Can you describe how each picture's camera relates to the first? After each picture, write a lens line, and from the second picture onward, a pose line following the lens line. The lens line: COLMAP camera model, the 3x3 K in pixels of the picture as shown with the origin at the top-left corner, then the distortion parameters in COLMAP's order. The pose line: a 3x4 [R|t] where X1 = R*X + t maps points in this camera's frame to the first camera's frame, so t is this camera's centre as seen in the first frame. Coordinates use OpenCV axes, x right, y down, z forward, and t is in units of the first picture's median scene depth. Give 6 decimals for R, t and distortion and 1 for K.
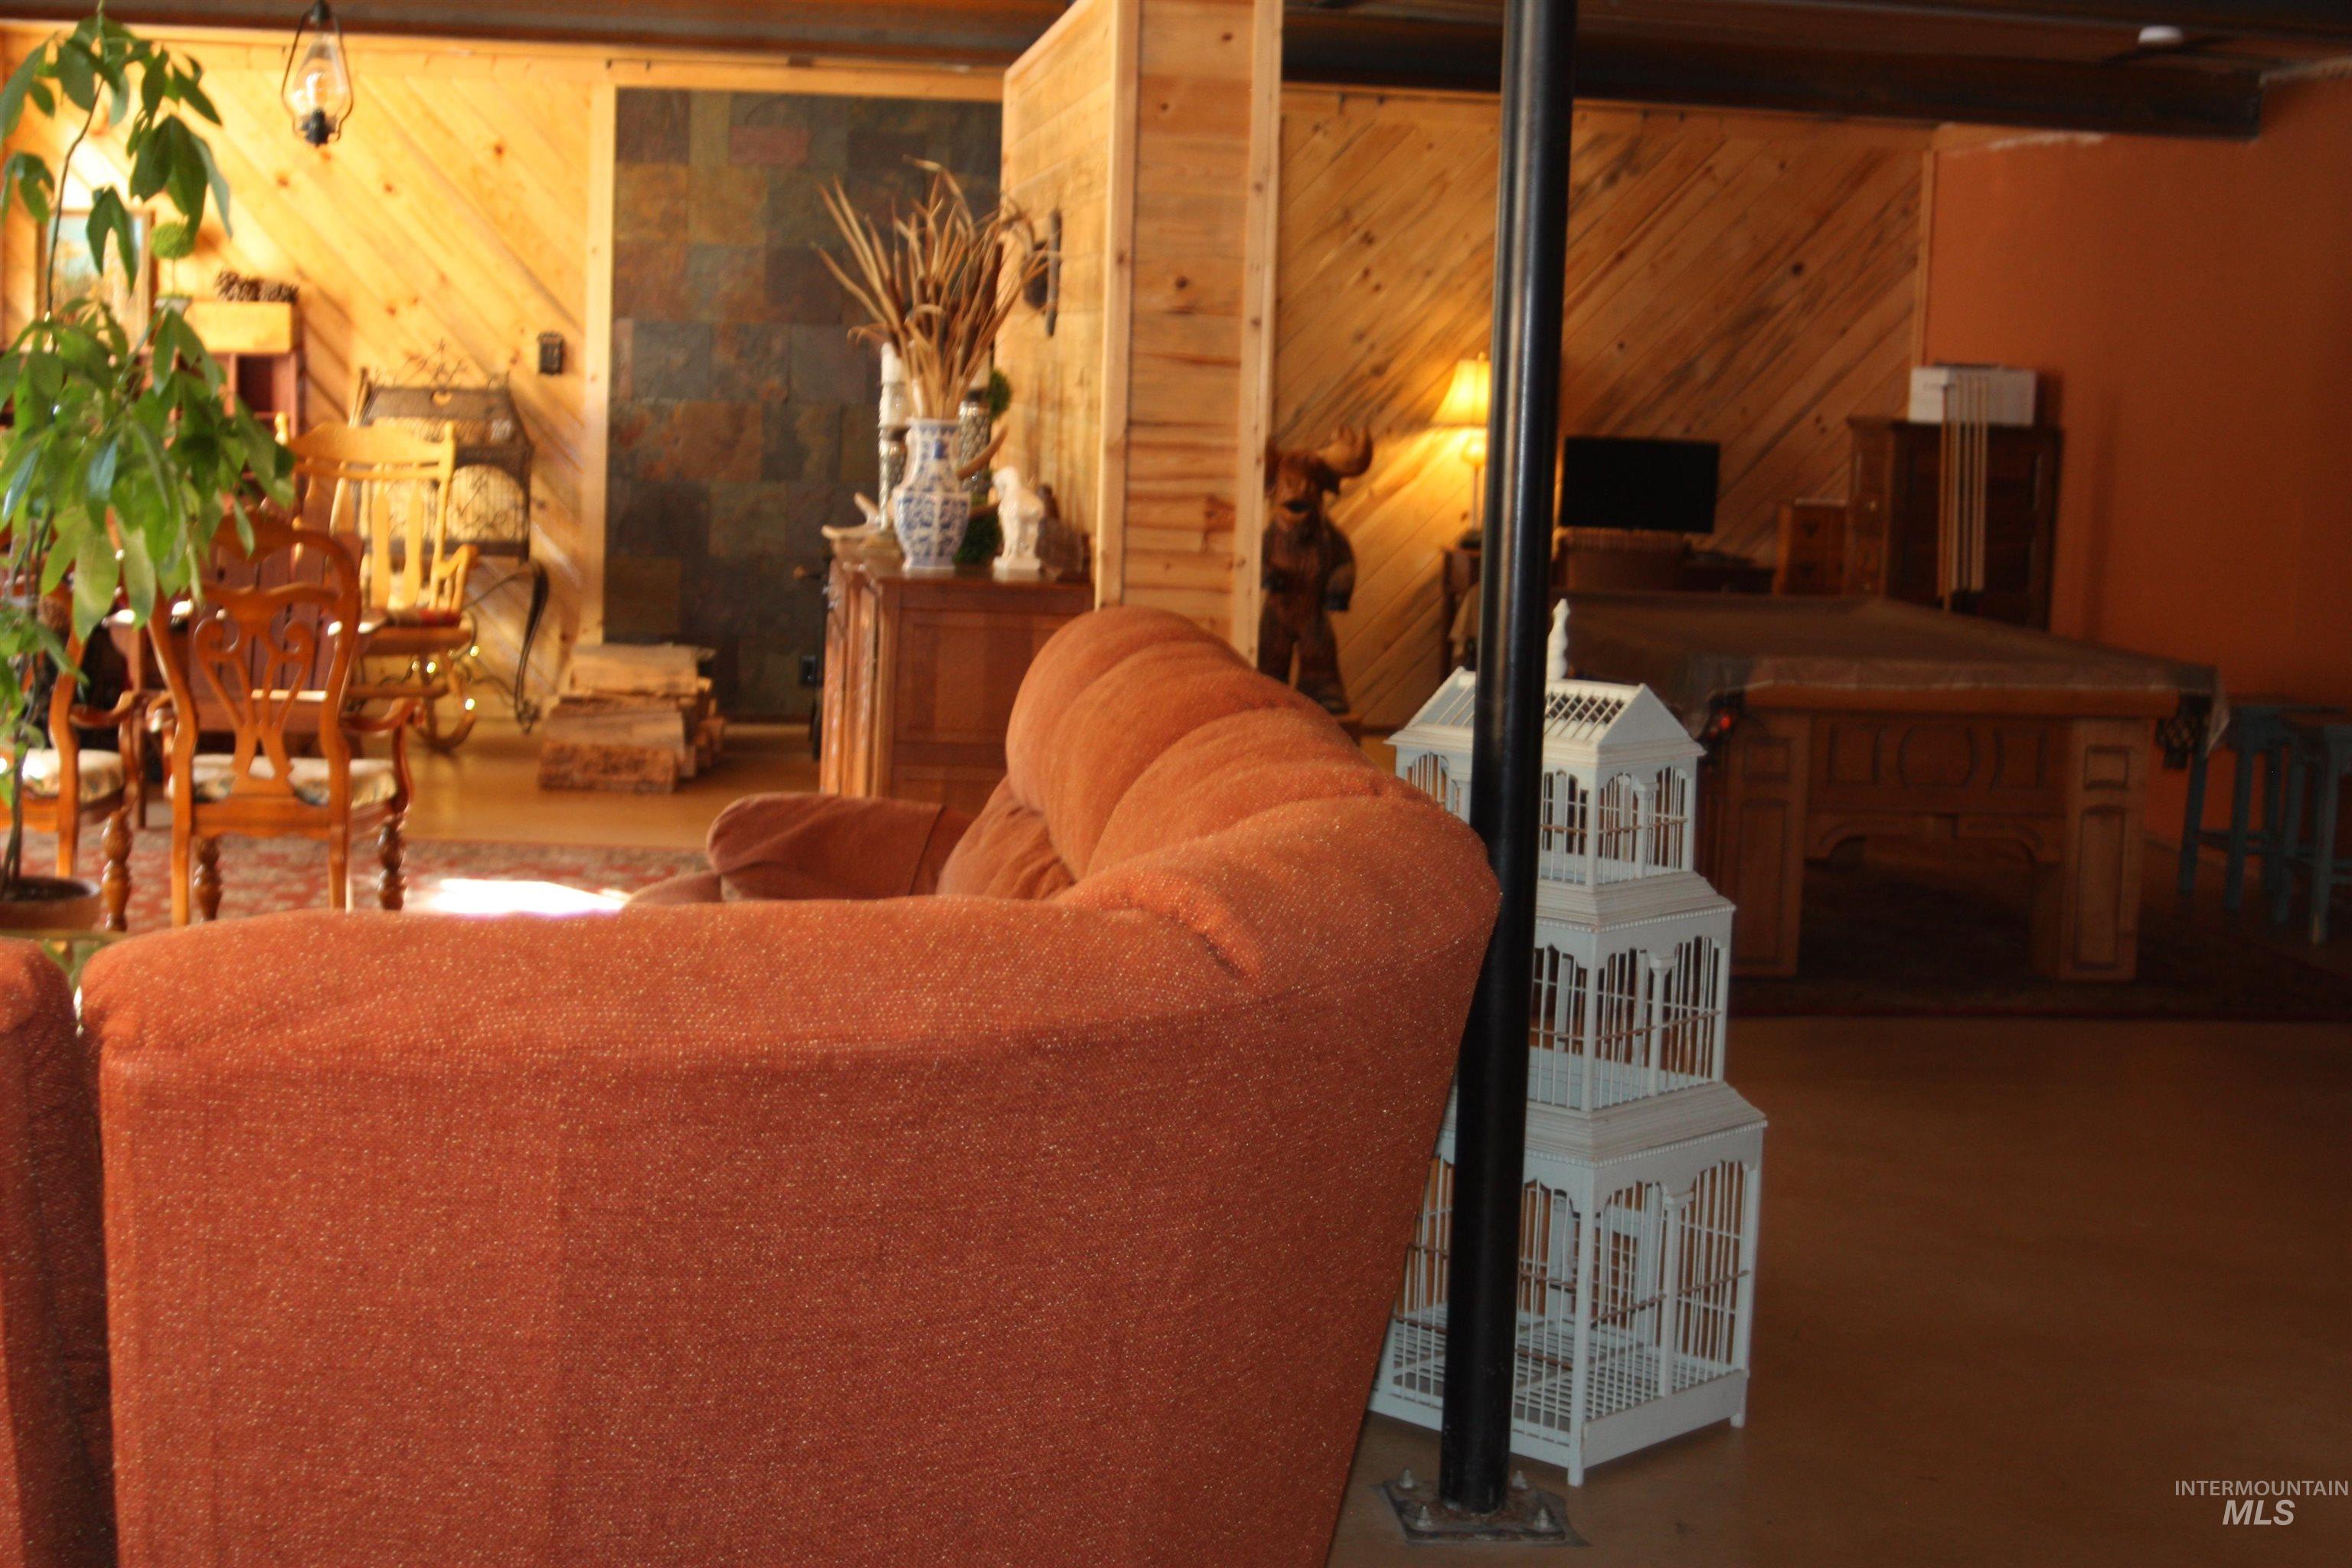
lens RADIAL K [[3487.8, 0, 1176.0], [0, 3487.8, 784.0], [0, 0, 1]] dist [-0.080652, -0.048066]
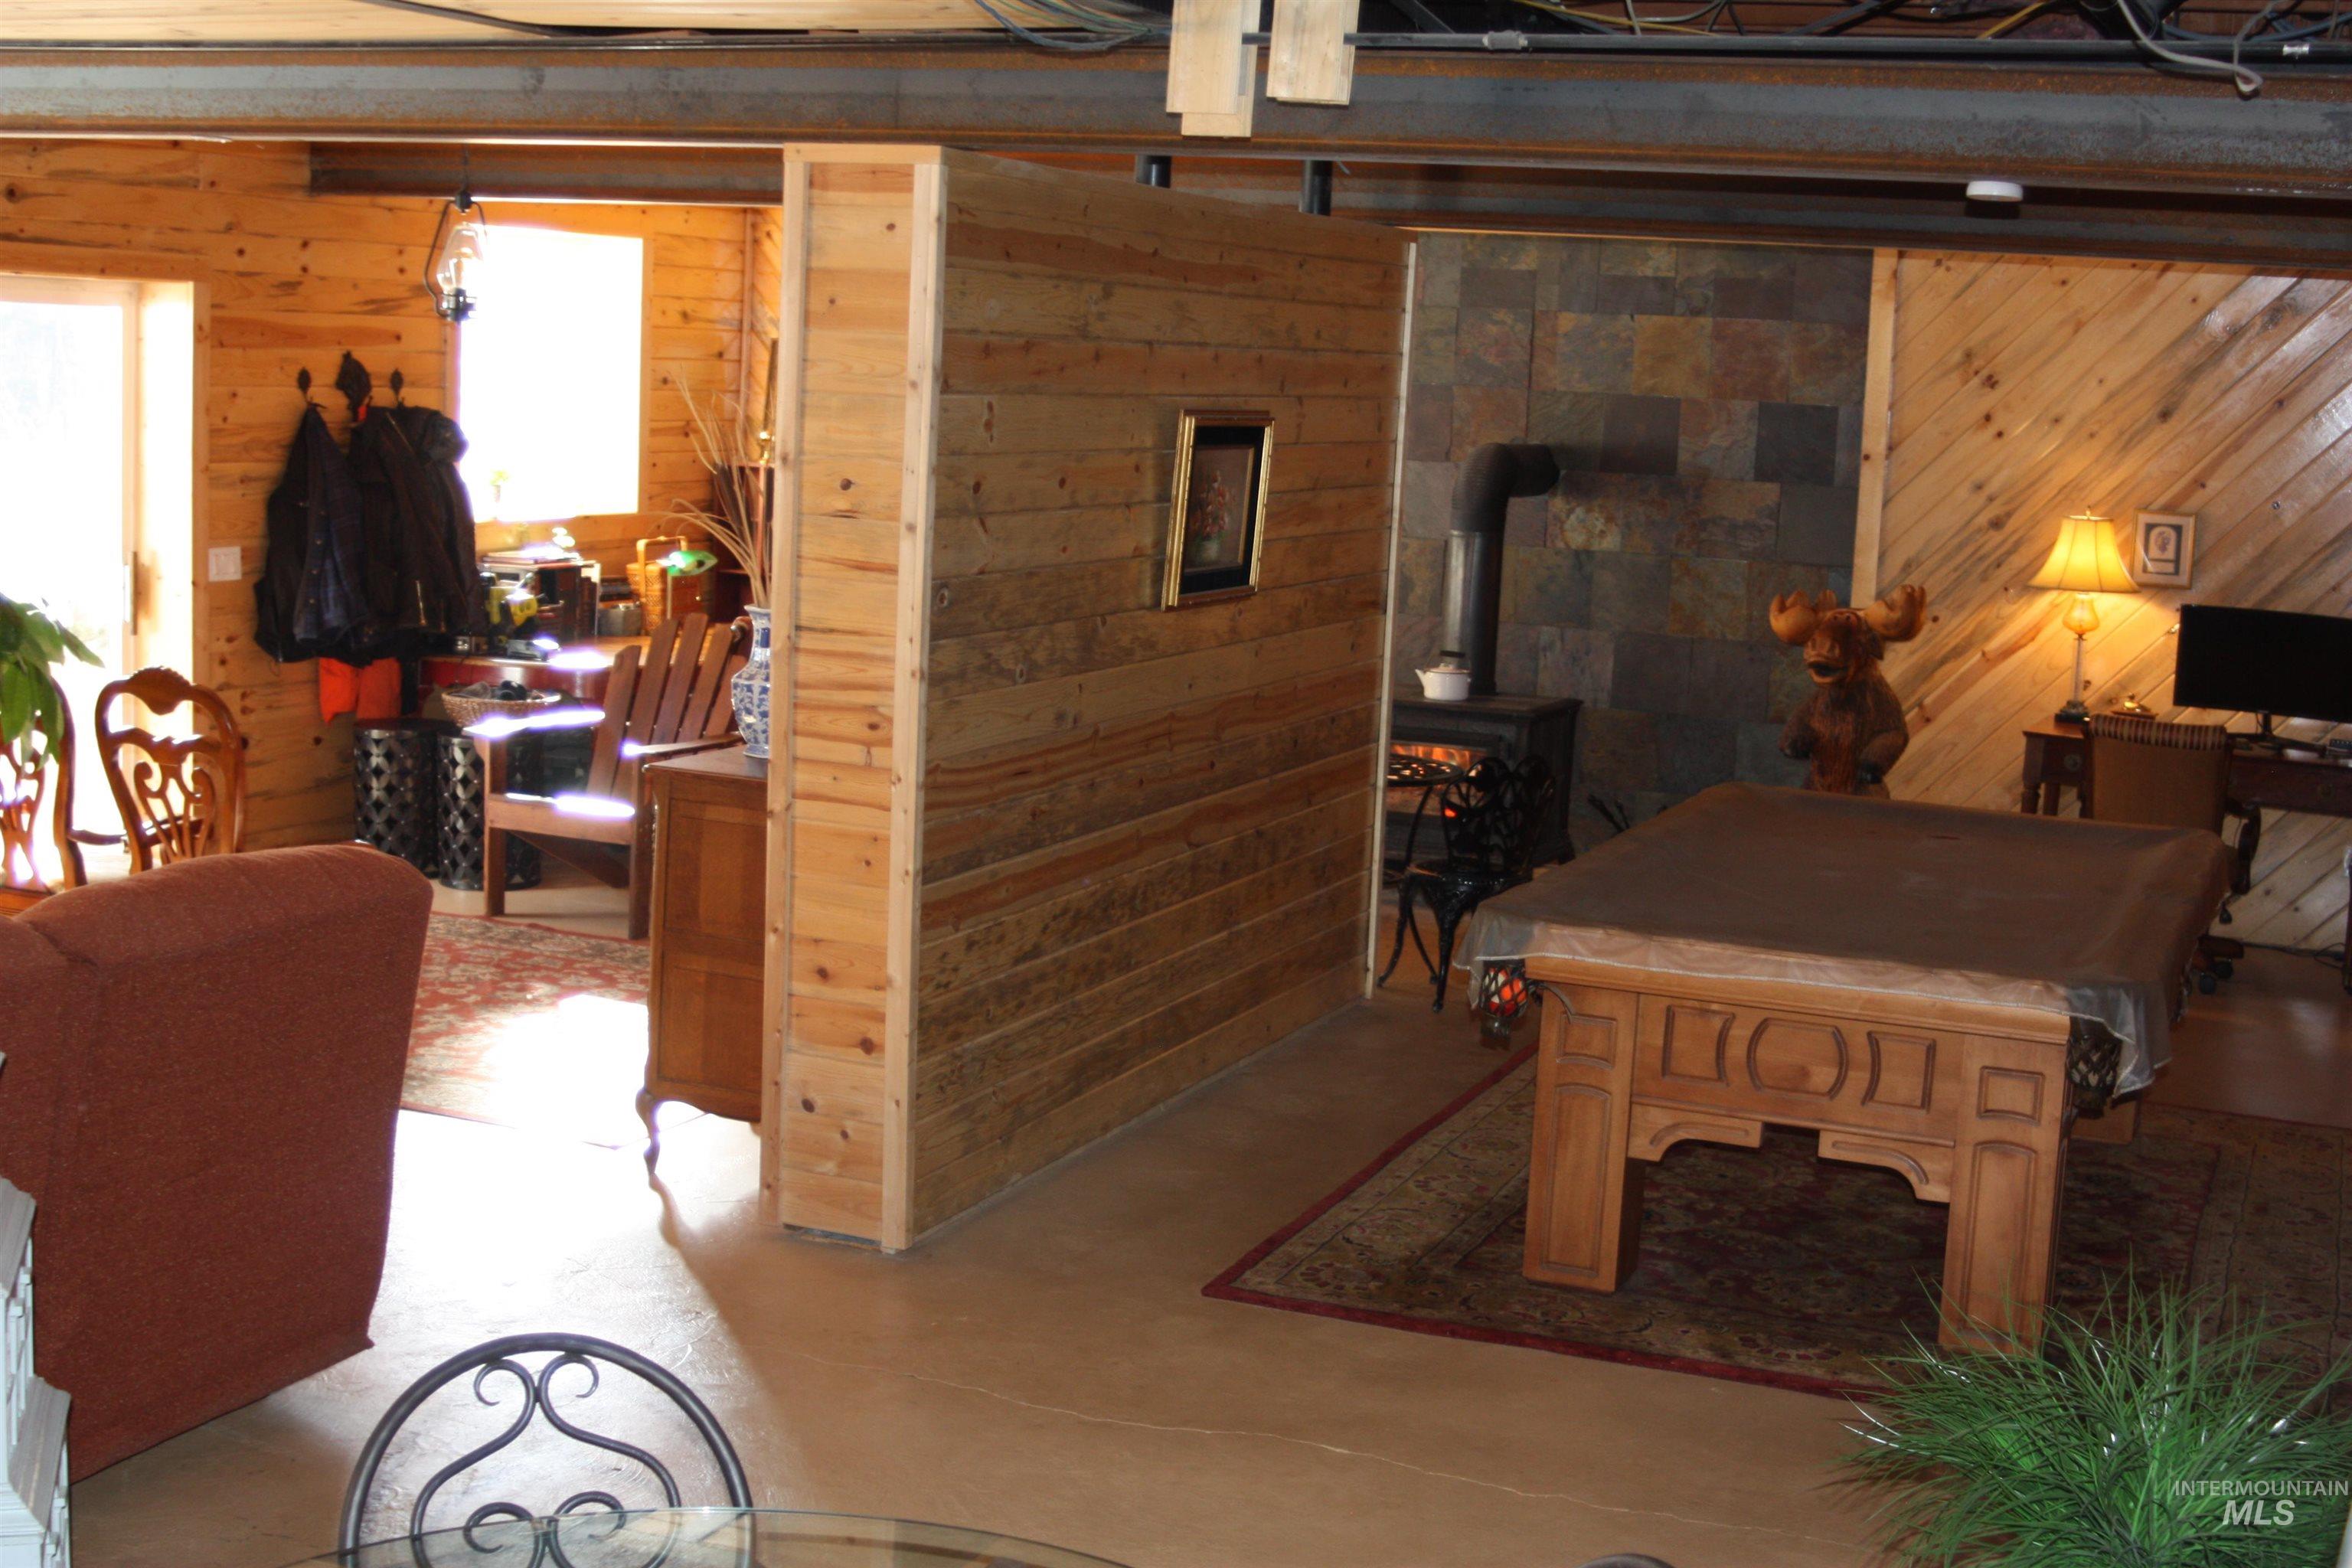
lens RADIAL K [[3113.3, 0, 1176.0], [0, 3113.3, 784.0], [0, 0, 1]] dist [-0.098872, 0.046342]
pose [[0.855899, 0.074494, -0.511750, 0.307267], [-0.075273, 0.996977, 0.019232, -0.050110], [0.511636, 0.022060, 0.858919, 0.185745]]
